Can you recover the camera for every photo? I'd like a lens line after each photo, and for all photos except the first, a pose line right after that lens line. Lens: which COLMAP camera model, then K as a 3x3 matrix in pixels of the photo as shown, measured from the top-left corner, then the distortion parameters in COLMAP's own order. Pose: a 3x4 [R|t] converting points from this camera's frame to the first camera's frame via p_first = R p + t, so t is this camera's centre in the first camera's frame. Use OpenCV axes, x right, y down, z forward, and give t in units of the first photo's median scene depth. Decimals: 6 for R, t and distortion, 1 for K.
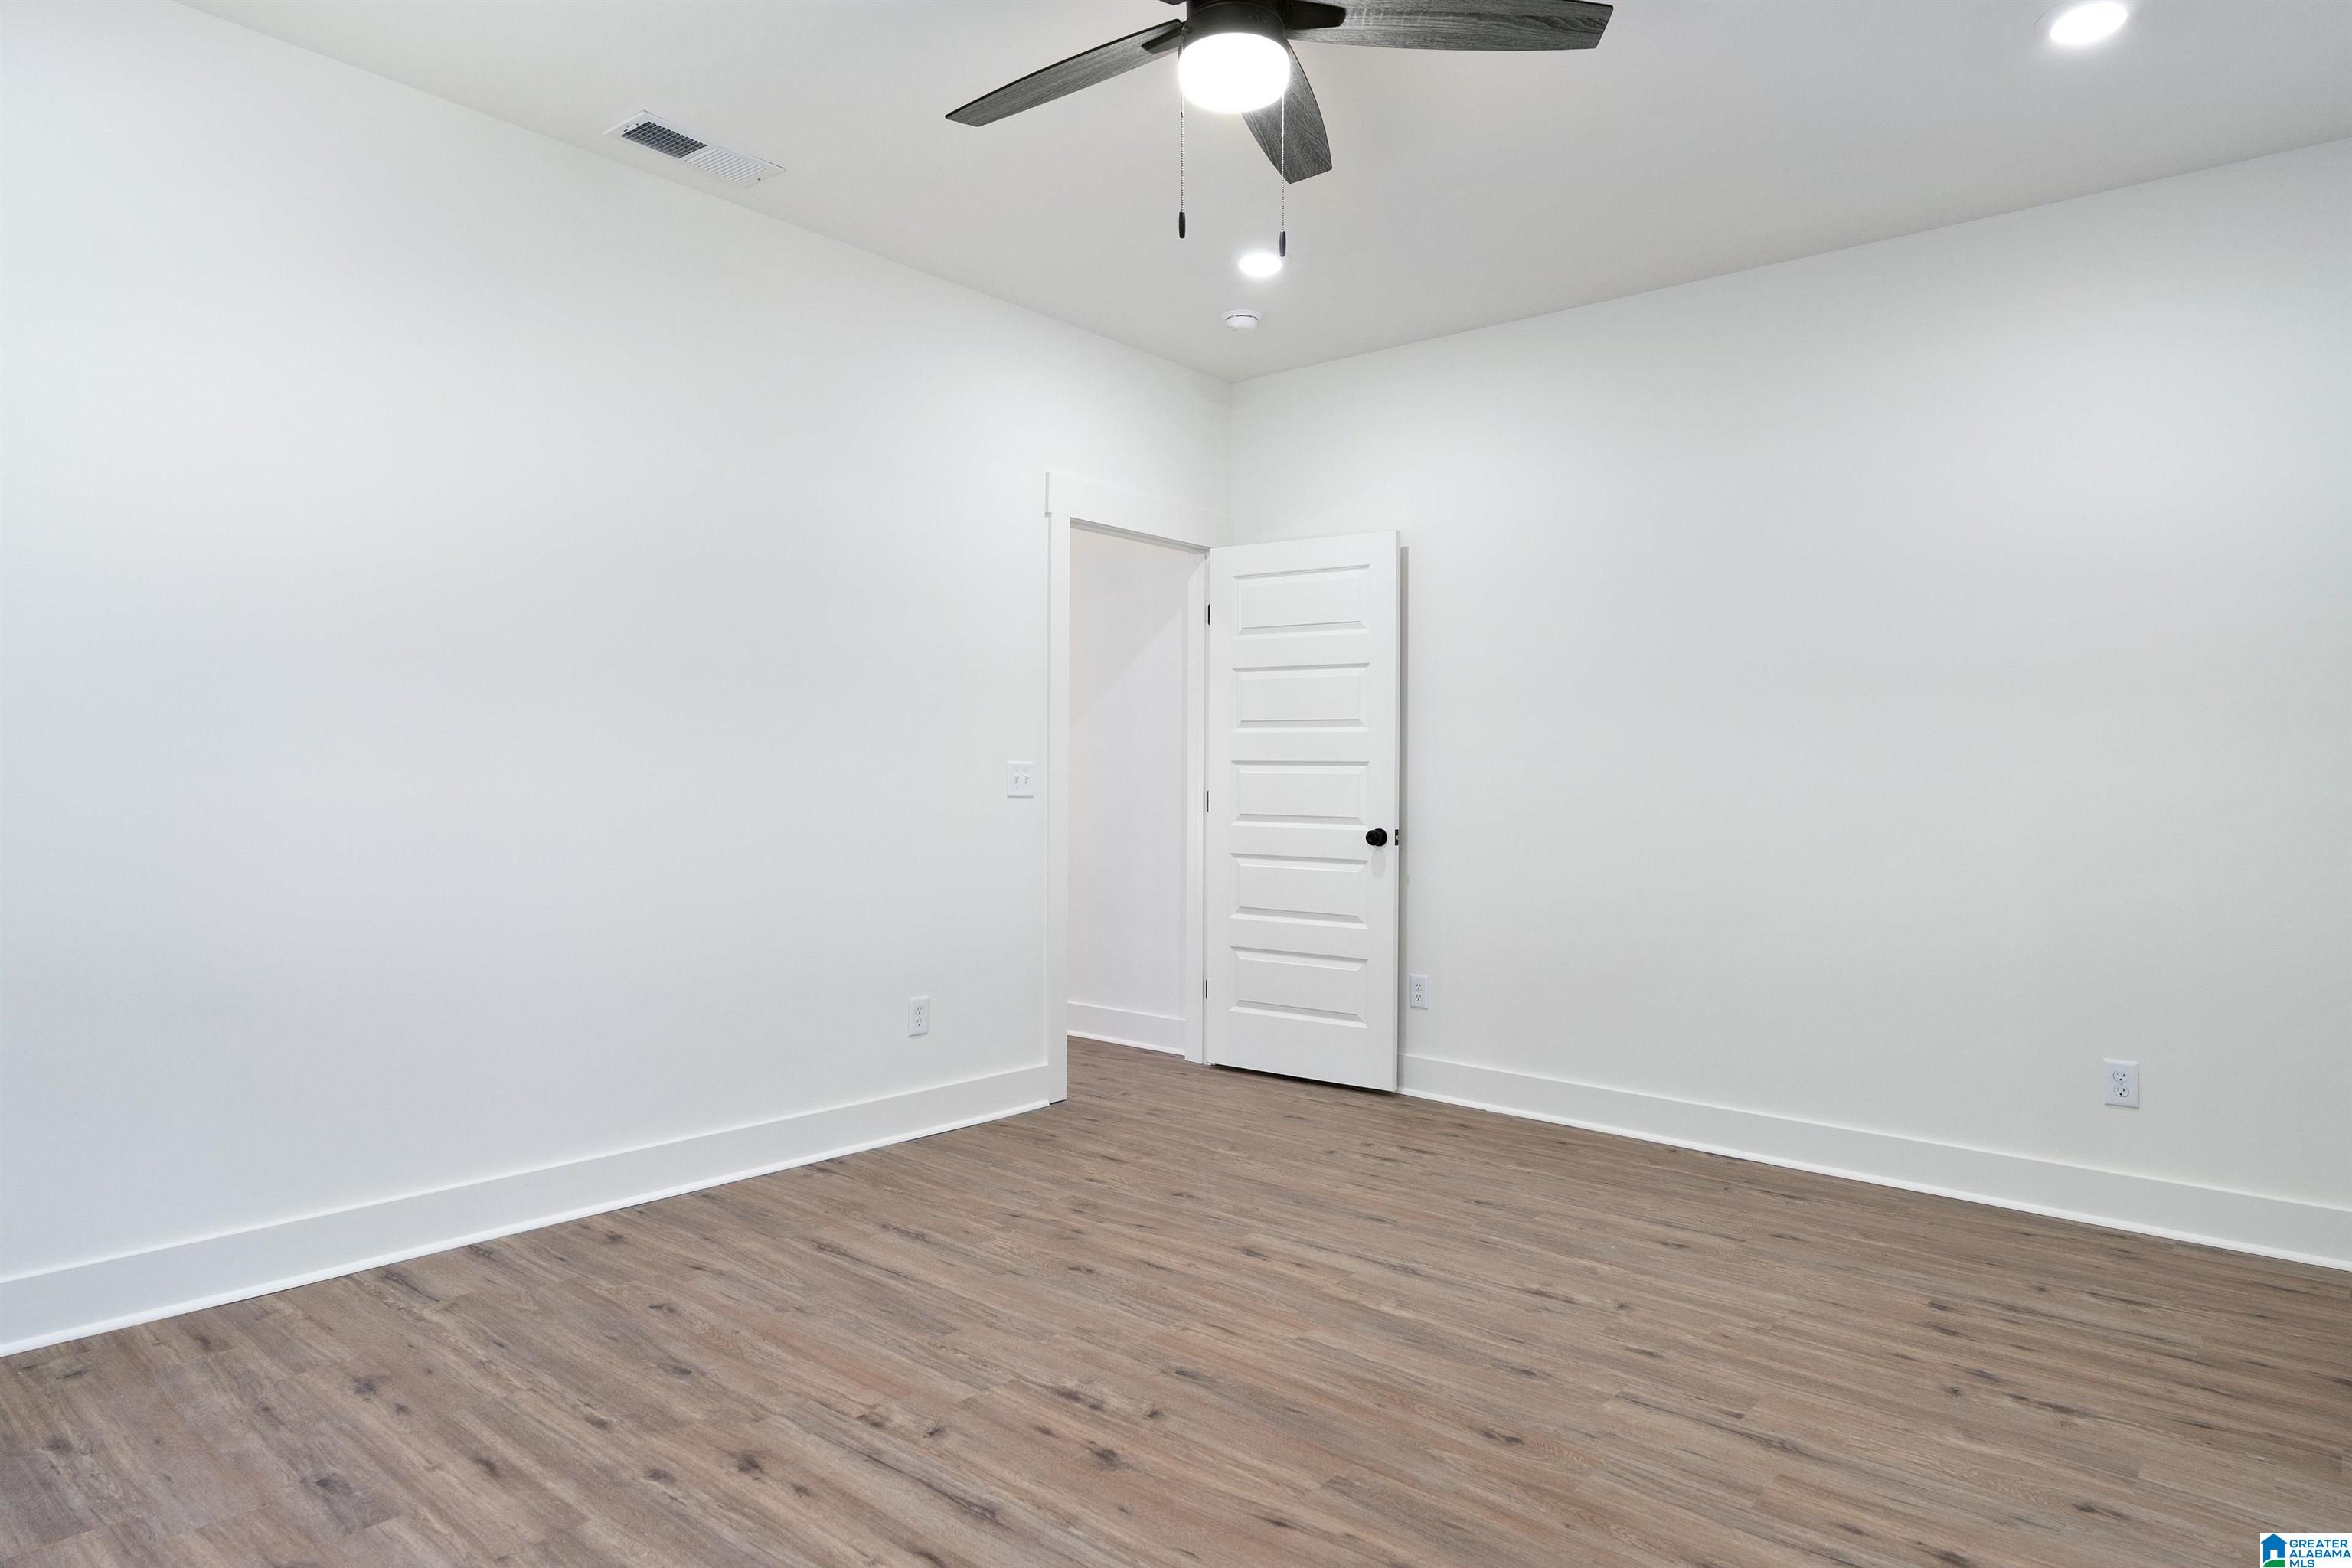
lens RADIAL K [[1412.8, 0, 1176.0], [0, 1412.8, 782.6], [0, 0, 1]] dist [-0.000206, -0.000023]
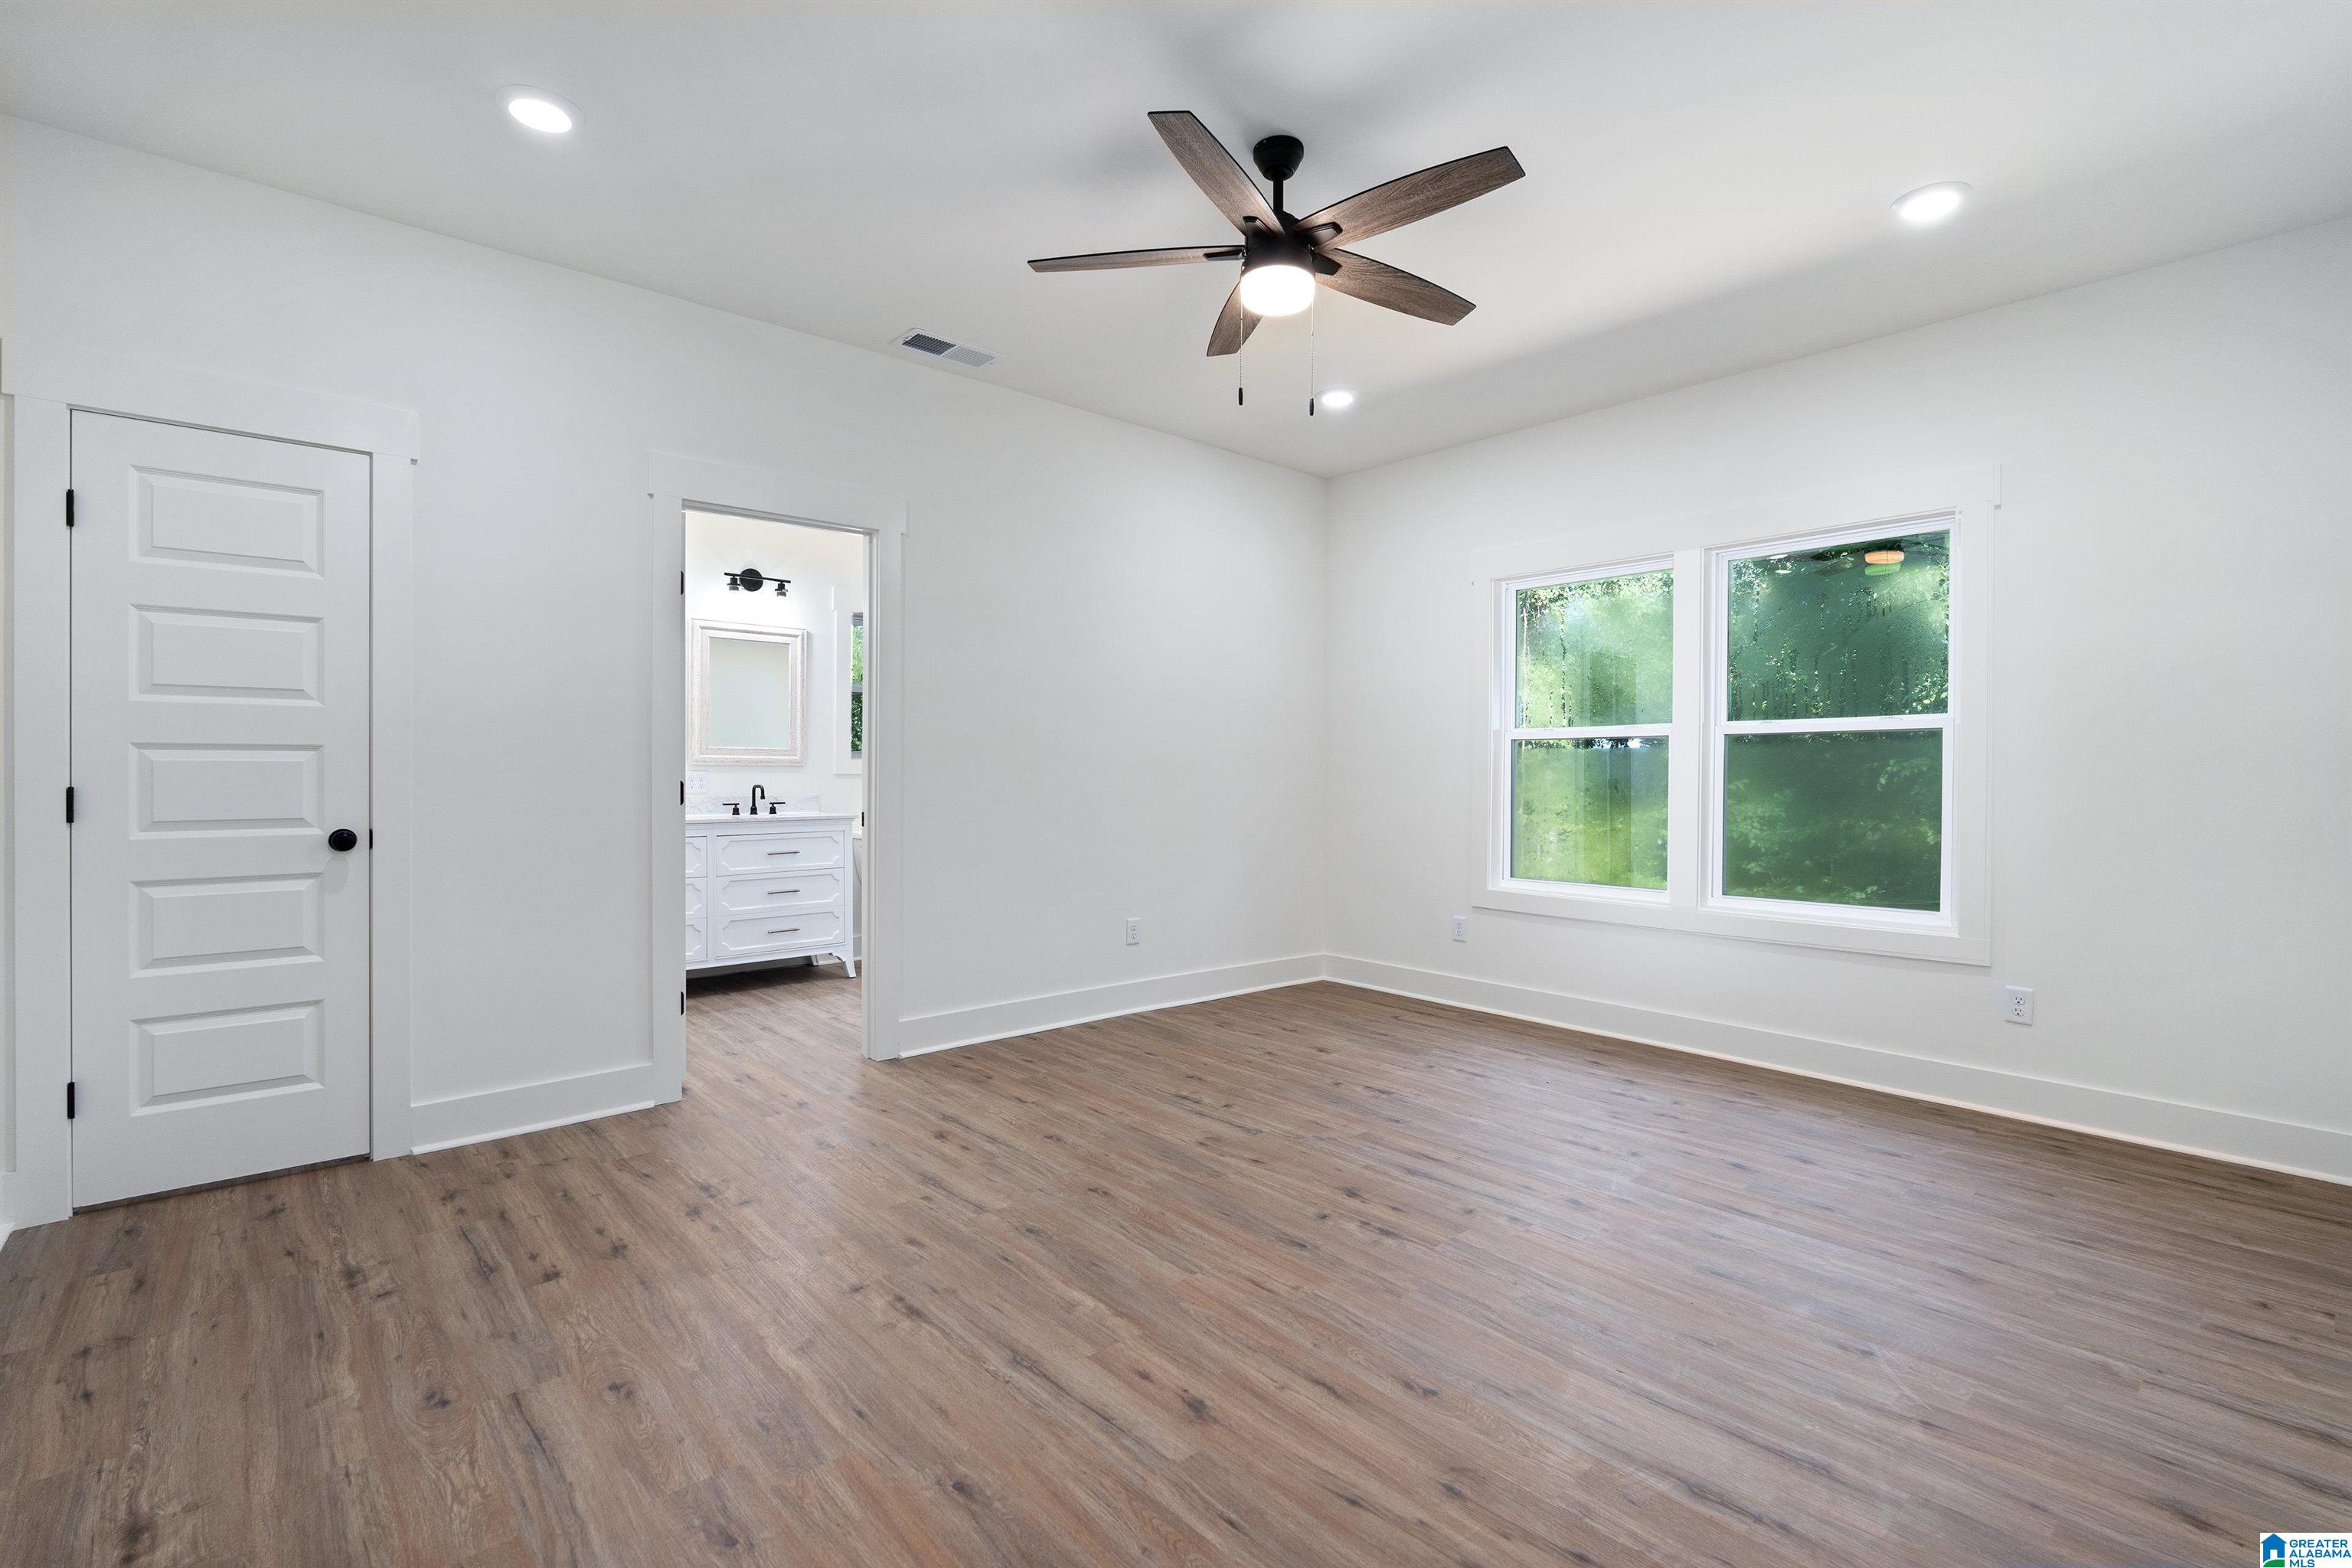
lens RADIAL K [[1090.4, 0, 1174.6], [0, 1090.4, 779.7], [0, 0, 1]] dist [-0.001310, -0.001541]
pose [[-0.990079, -0.019102, 0.139205, -0.010065], [-0.017775, 0.999784, 0.010766, -0.005457], [-0.139381, 0.008185, -0.990205, 1.851931]]
